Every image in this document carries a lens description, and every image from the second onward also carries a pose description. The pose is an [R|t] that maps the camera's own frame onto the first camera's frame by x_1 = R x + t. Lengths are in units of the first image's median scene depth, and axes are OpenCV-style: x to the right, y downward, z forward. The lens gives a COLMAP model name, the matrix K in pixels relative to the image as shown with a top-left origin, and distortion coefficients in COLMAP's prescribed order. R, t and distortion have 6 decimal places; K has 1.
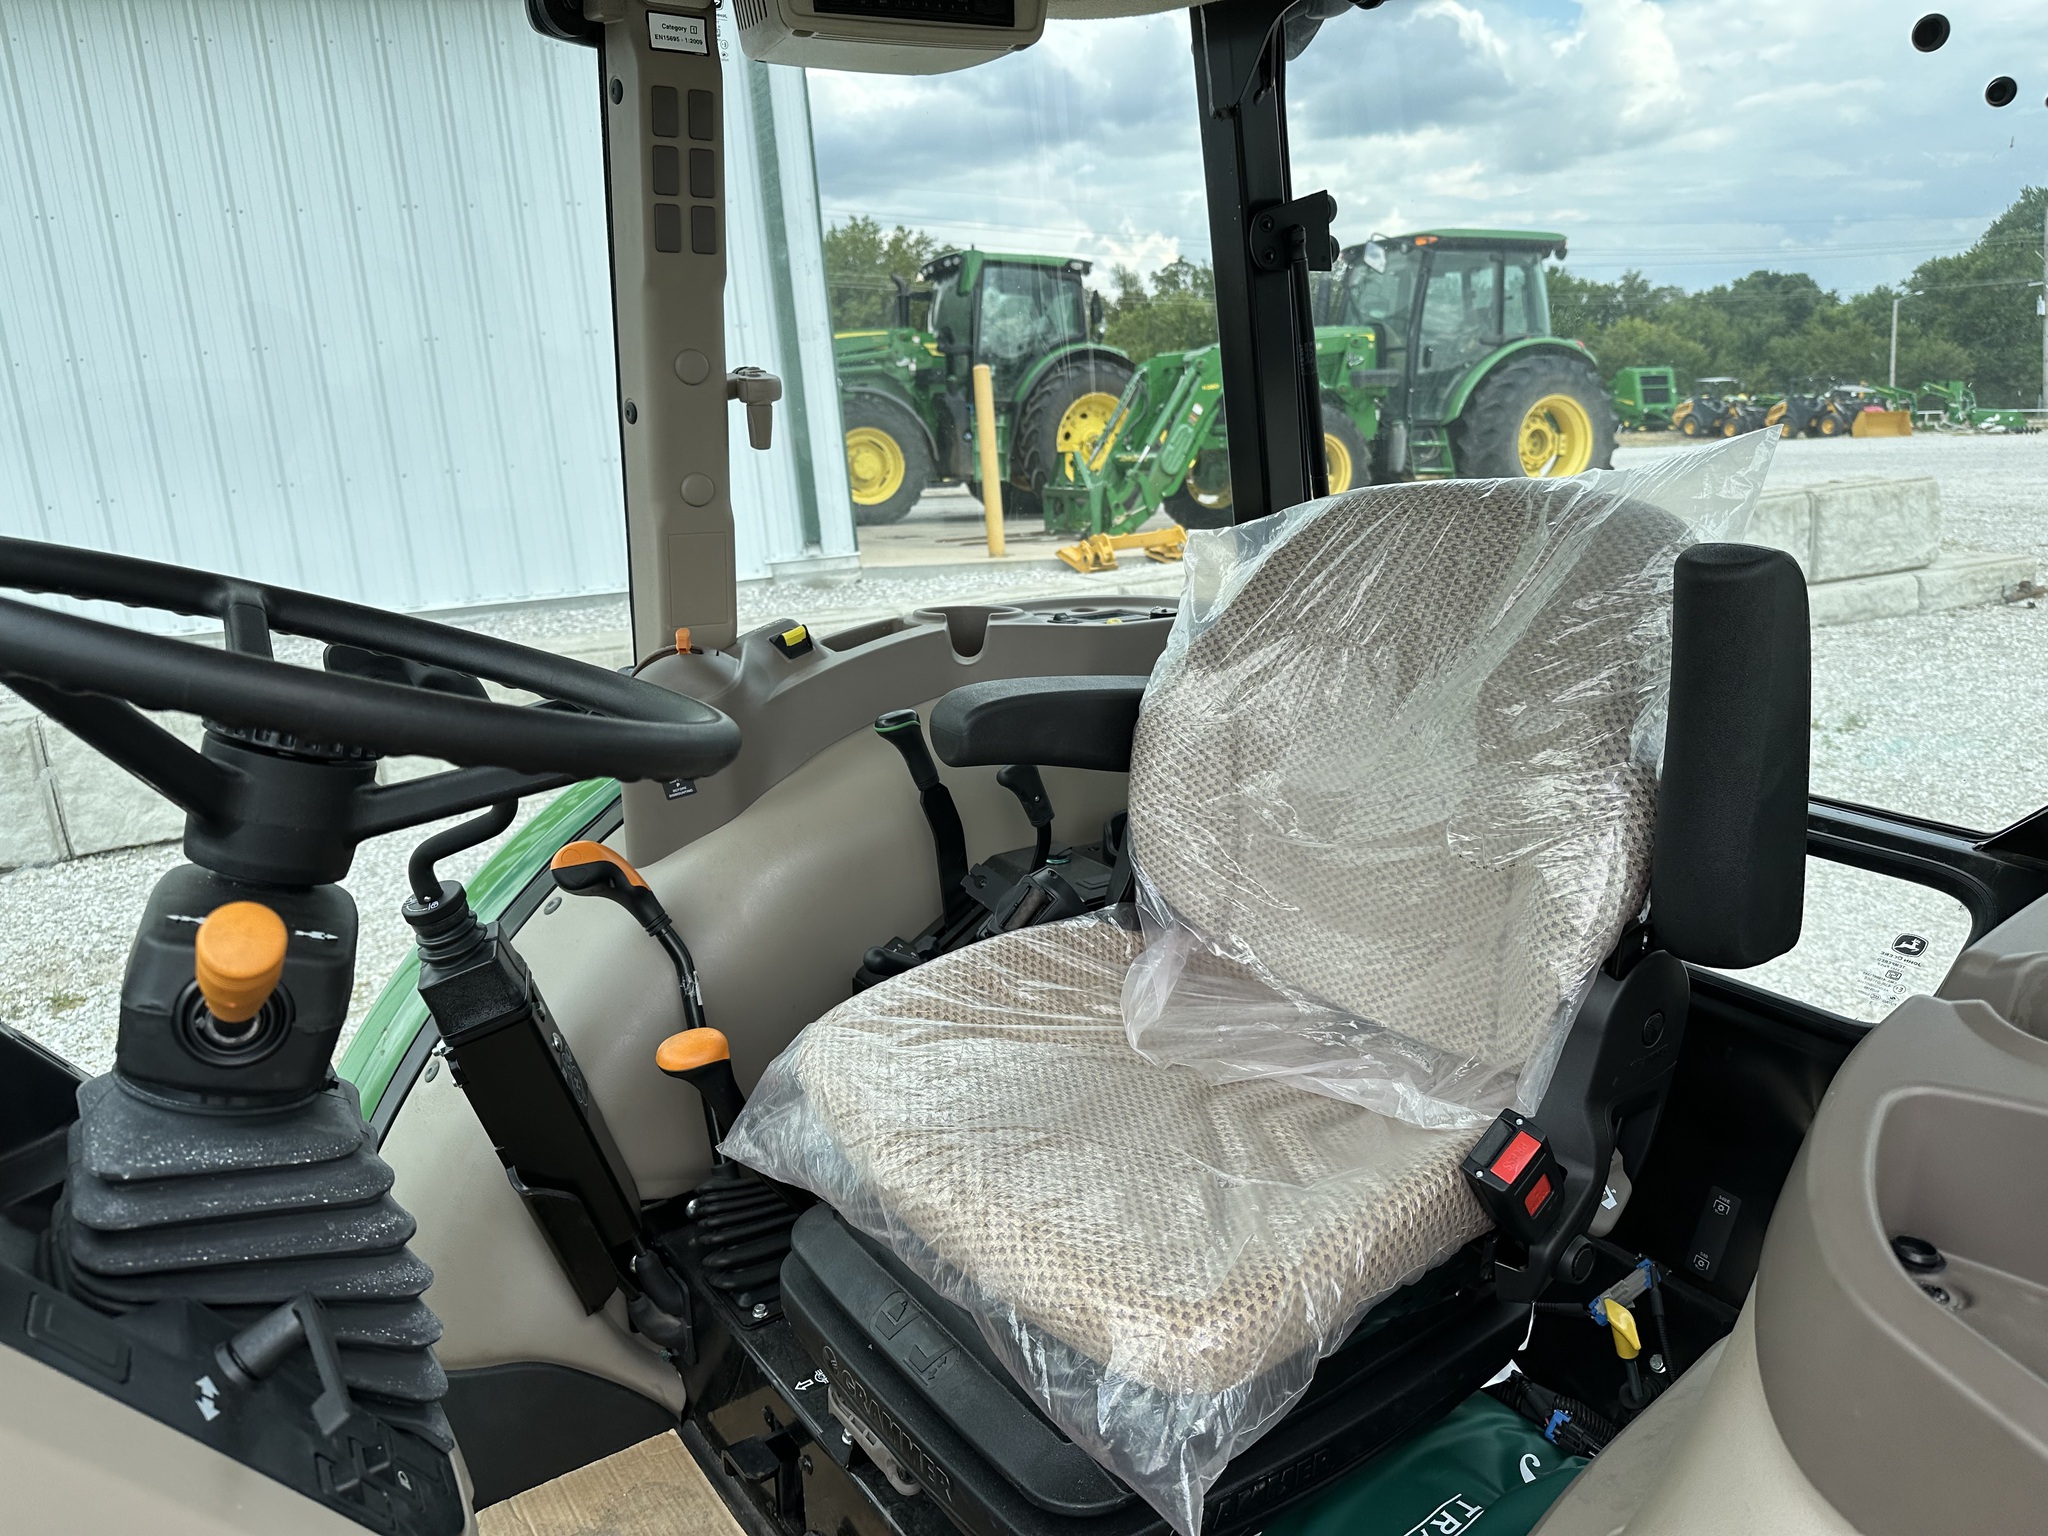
lens RADIAL K [[1481.0, 0, 1020.9], [0, 1481.0, 767.6], [0, 0, 1]] dist [-0.013759, -0.020038]
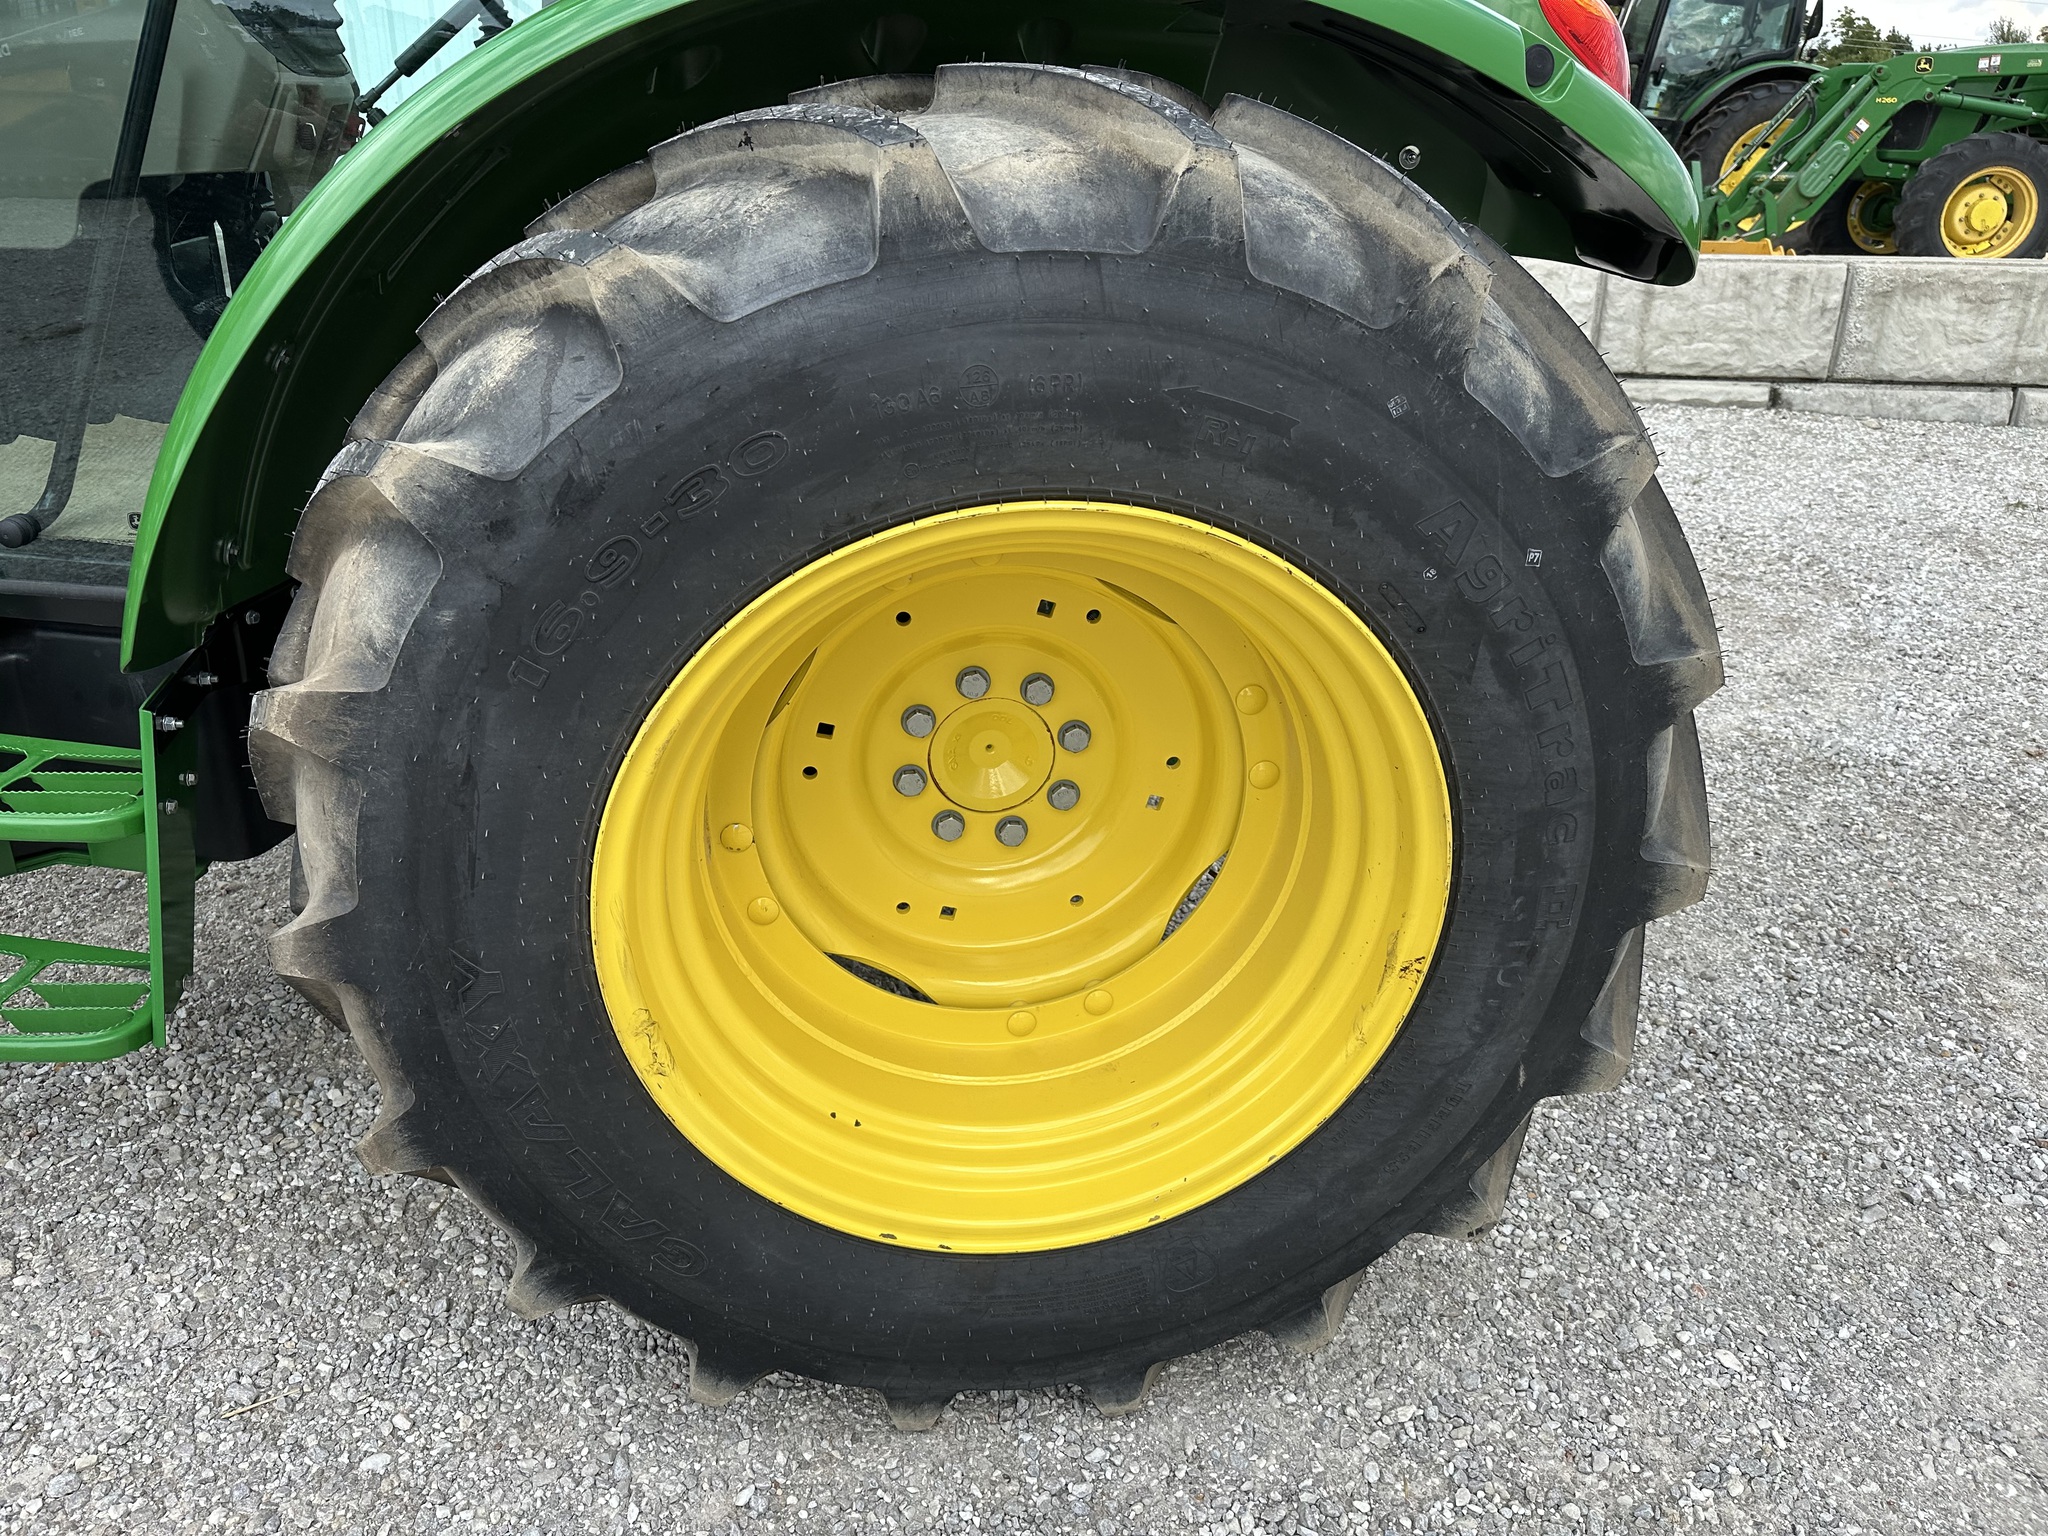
lens RADIAL K [[1436.9, 0, 1012.9], [0, 1436.9, 758.7], [0, 0, 1]] dist [0.050127, -0.064440]
pose [[0.878727, 0.258037, -0.401567, 0.113452], [-0.192799, 0.961478, 0.195931, 0.049522], [0.436655, -0.094748, 0.894626, -0.044707]]
